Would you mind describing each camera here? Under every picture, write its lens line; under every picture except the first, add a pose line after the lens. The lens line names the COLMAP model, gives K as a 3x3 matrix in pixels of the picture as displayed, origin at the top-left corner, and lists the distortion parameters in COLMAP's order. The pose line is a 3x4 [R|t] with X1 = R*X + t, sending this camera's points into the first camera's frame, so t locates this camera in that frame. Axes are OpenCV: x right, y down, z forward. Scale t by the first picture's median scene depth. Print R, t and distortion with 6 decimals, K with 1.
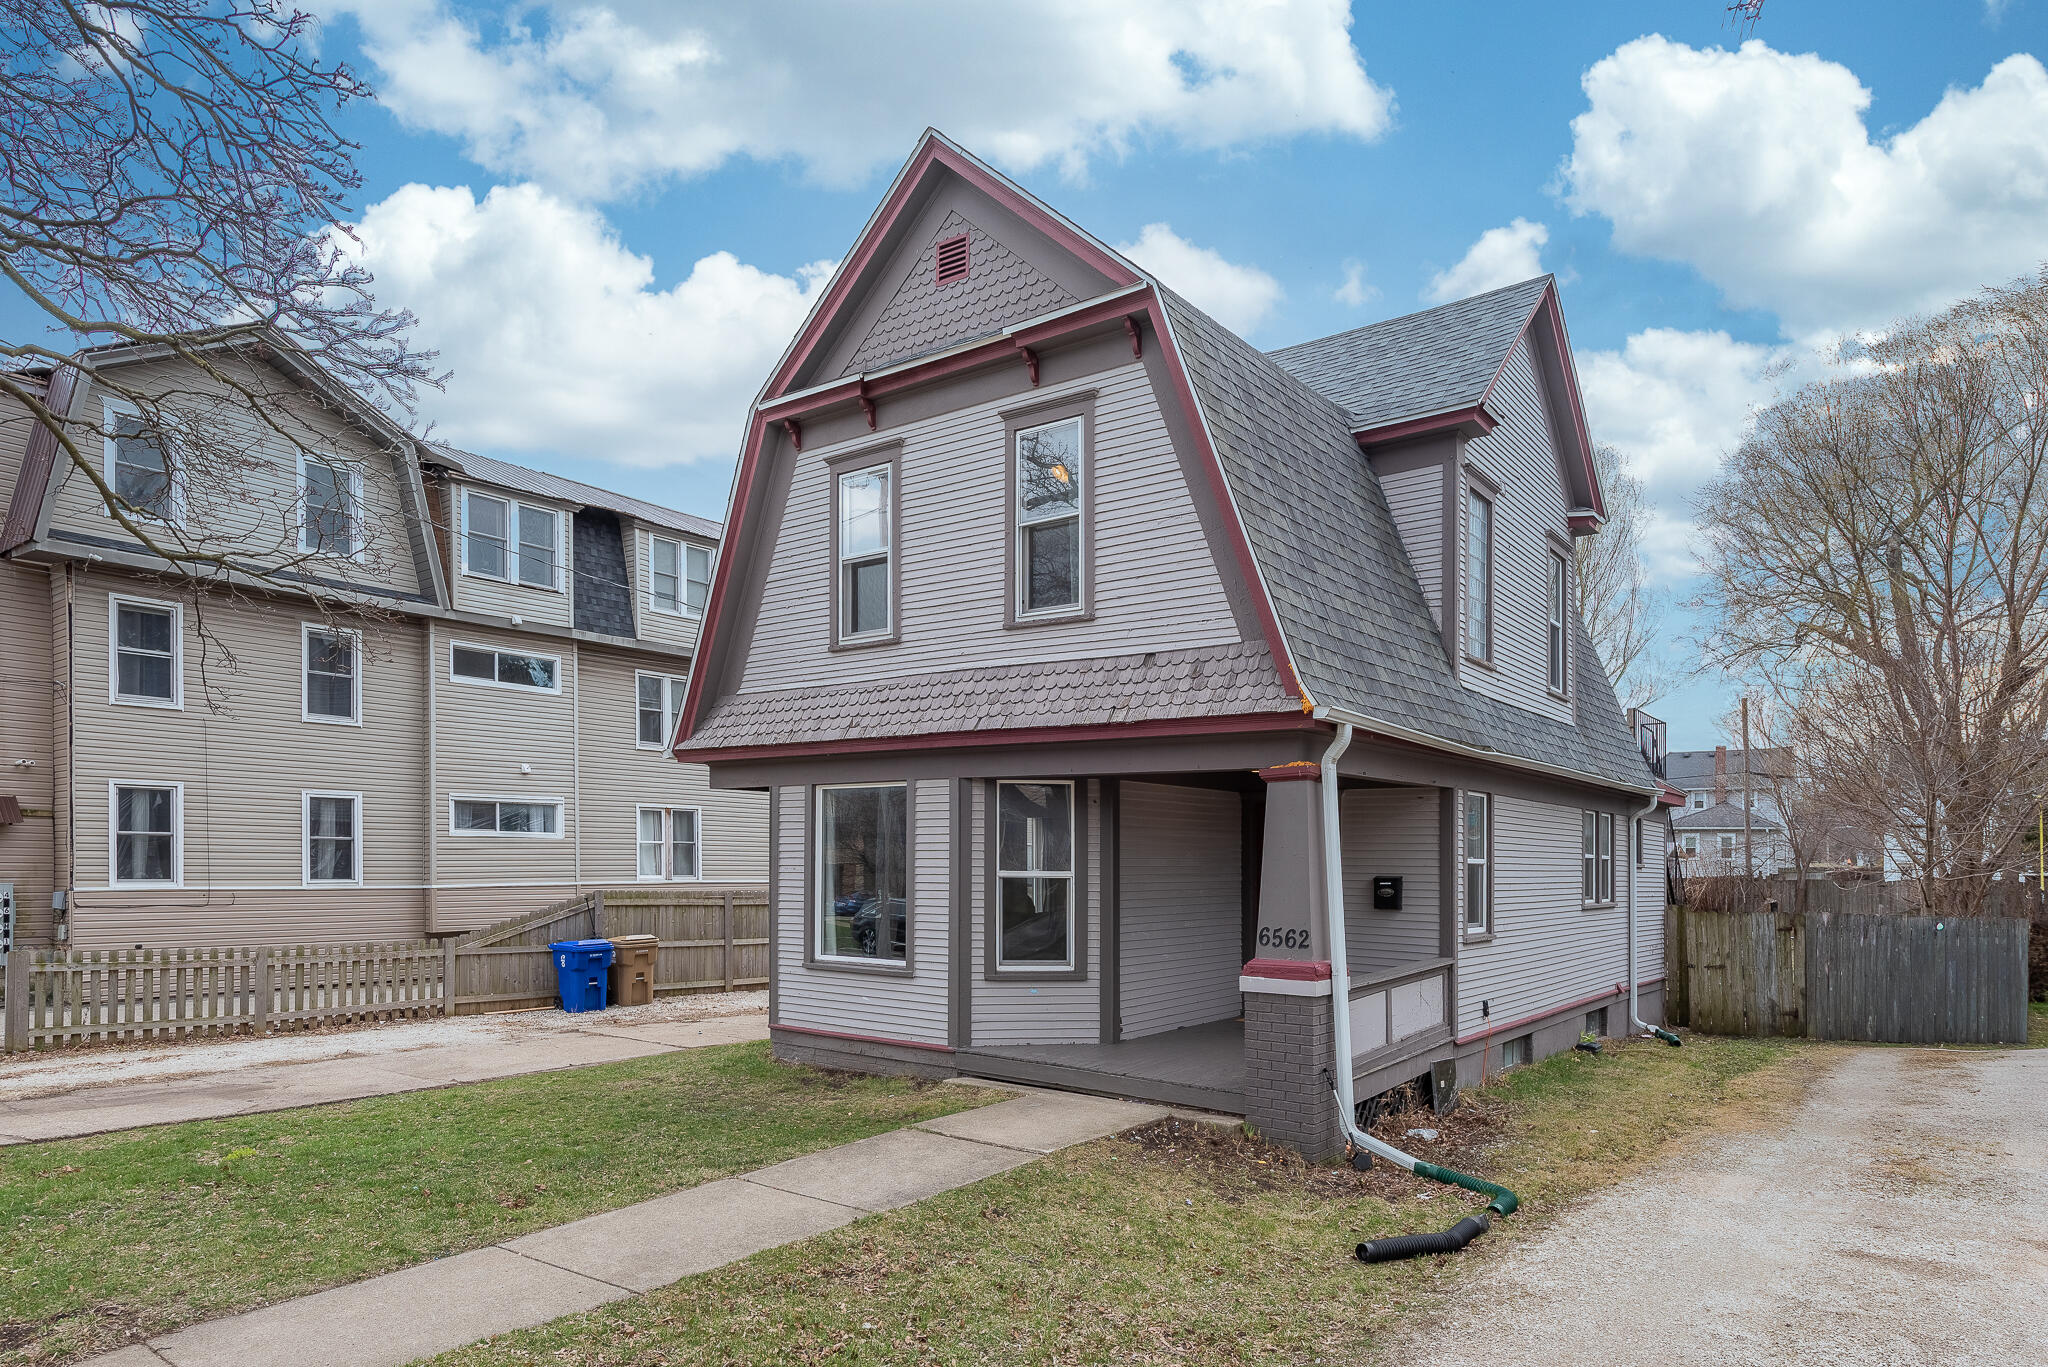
lens RADIAL K [[1285.8, 0, 1024.0], [0, 1285.8, 683.5], [0, 0, 1]] dist [0.000546, 0.000008]
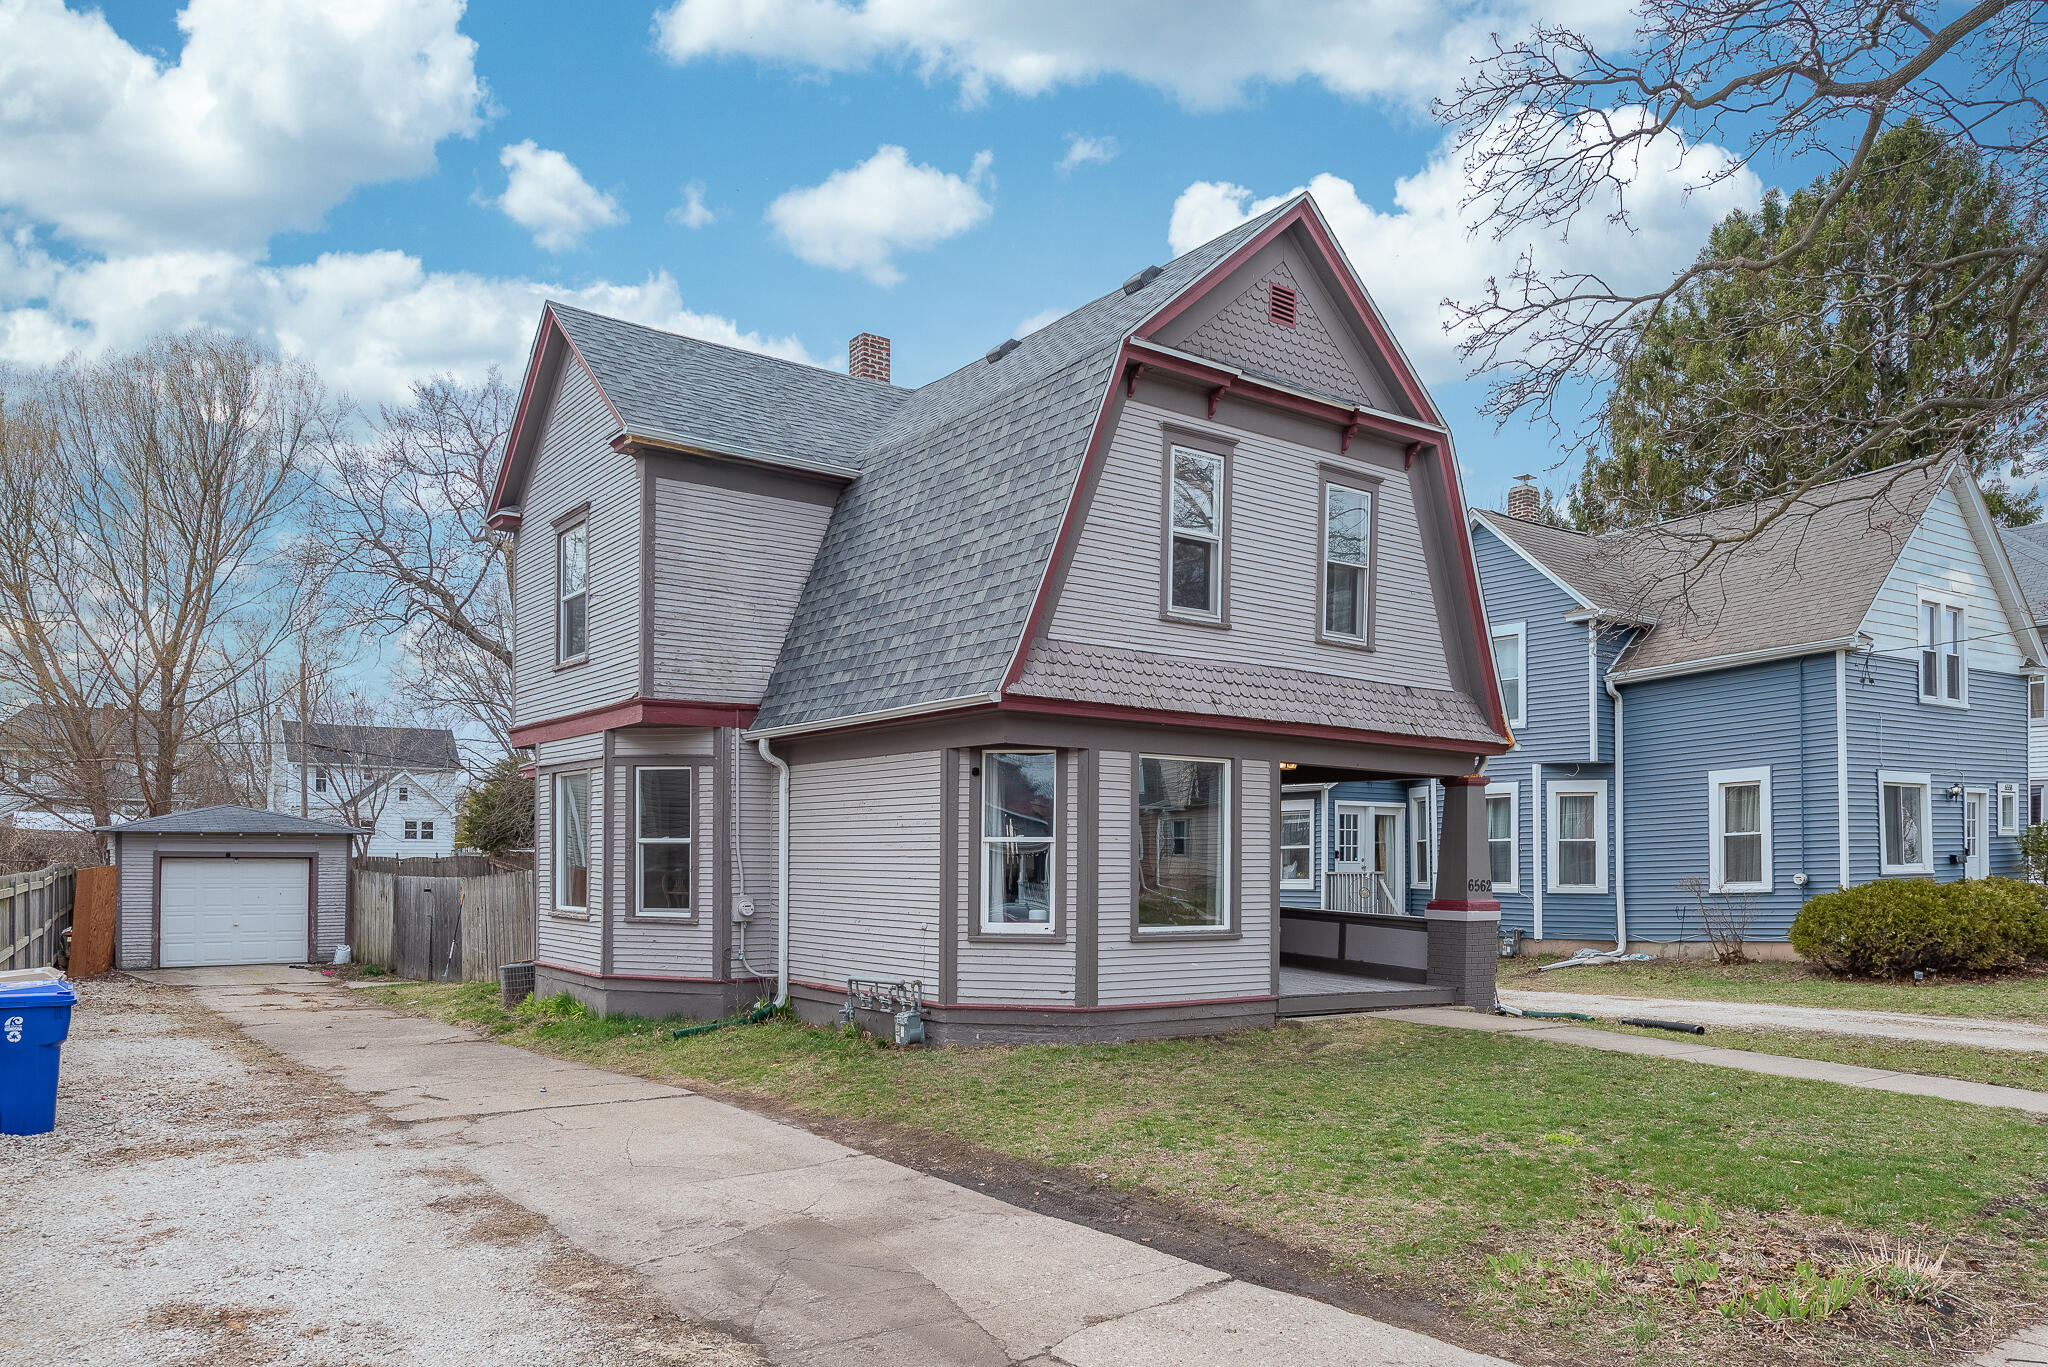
lens RADIAL K [[1346.0, 0, 1024.0], [0, 1346.0, 683.5], [0, 0, 1]] dist [0.008086, -0.009548]
pose [[0.297781, 0.114585, 0.947733, -1.205242], [-0.141379, 0.987116, -0.074925, 0.120701], [-0.944107, -0.111678, 0.310144, 0.805111]]
